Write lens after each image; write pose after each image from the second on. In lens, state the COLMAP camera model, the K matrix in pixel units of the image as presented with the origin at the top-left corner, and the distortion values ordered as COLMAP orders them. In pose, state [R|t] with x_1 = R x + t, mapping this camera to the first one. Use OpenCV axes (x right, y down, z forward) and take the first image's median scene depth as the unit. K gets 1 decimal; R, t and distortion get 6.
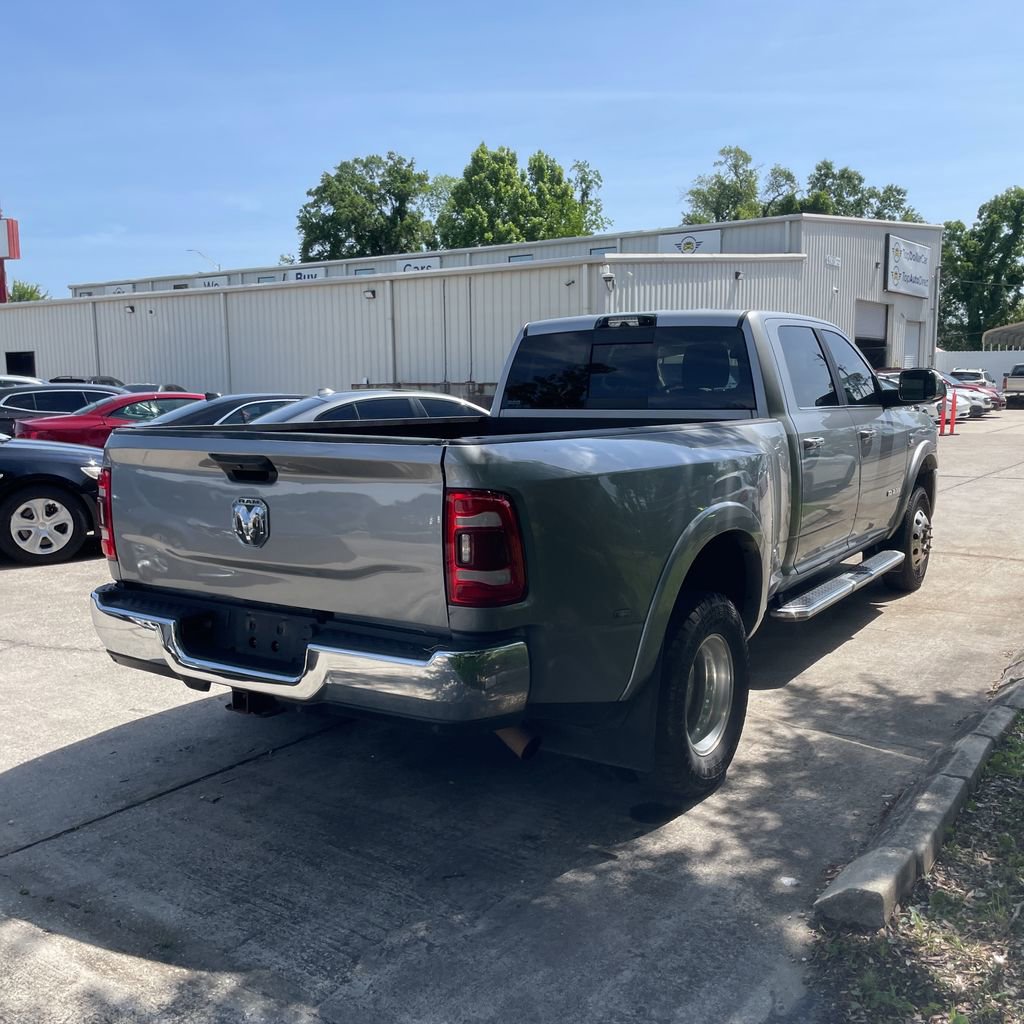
lens RADIAL K [[1035.4, 0, 518.8], [0, 1035.4, 510.8], [0, 0, 1]] dist [0.000903, 0.000000]
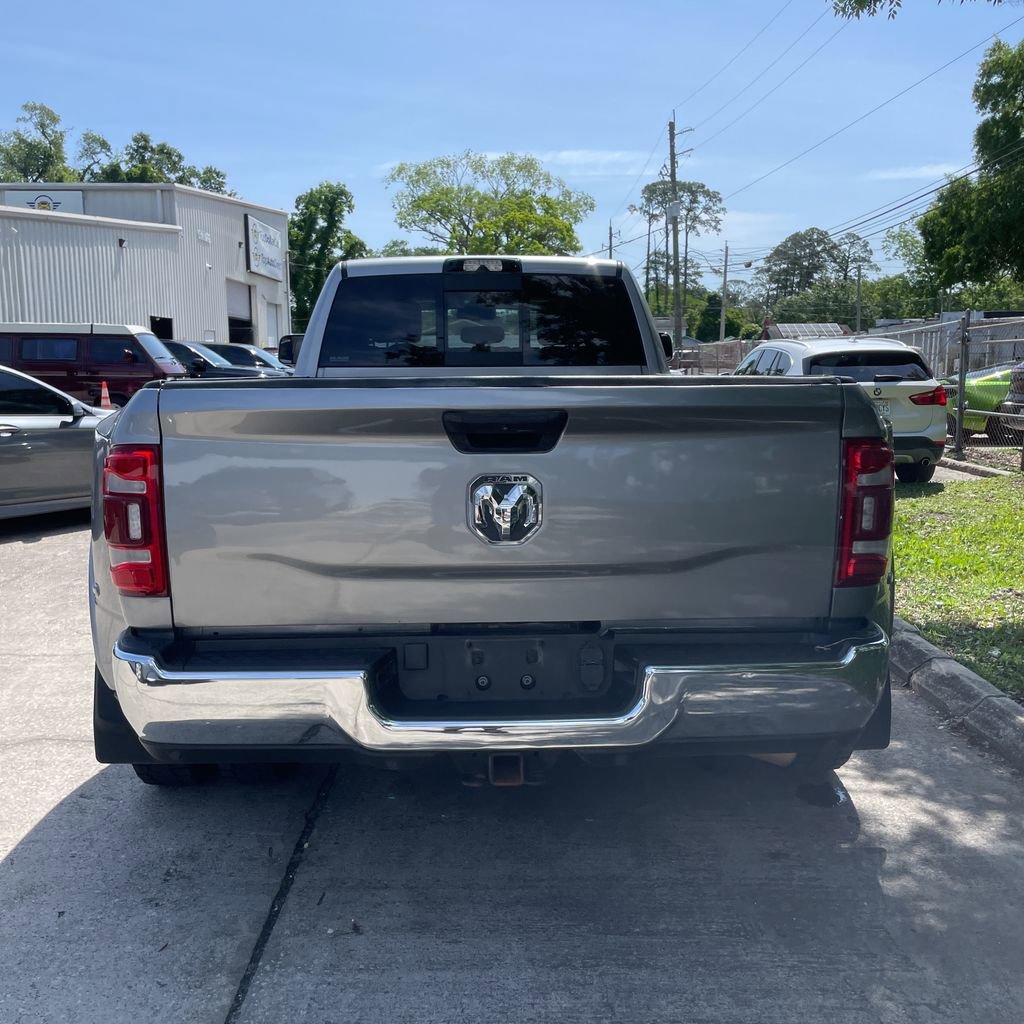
lens RADIAL K [[1035.4, 0, 524.7], [0, 1035.4, 536.2], [0, 0, 1]] dist [0.000903, 0.000000]
pose [[0.814934, -0.083547, 0.573500, -0.567620], [0.059595, 0.996389, 0.060470, -0.009530], [-0.576481, -0.015101, 0.816971, 0.389546]]
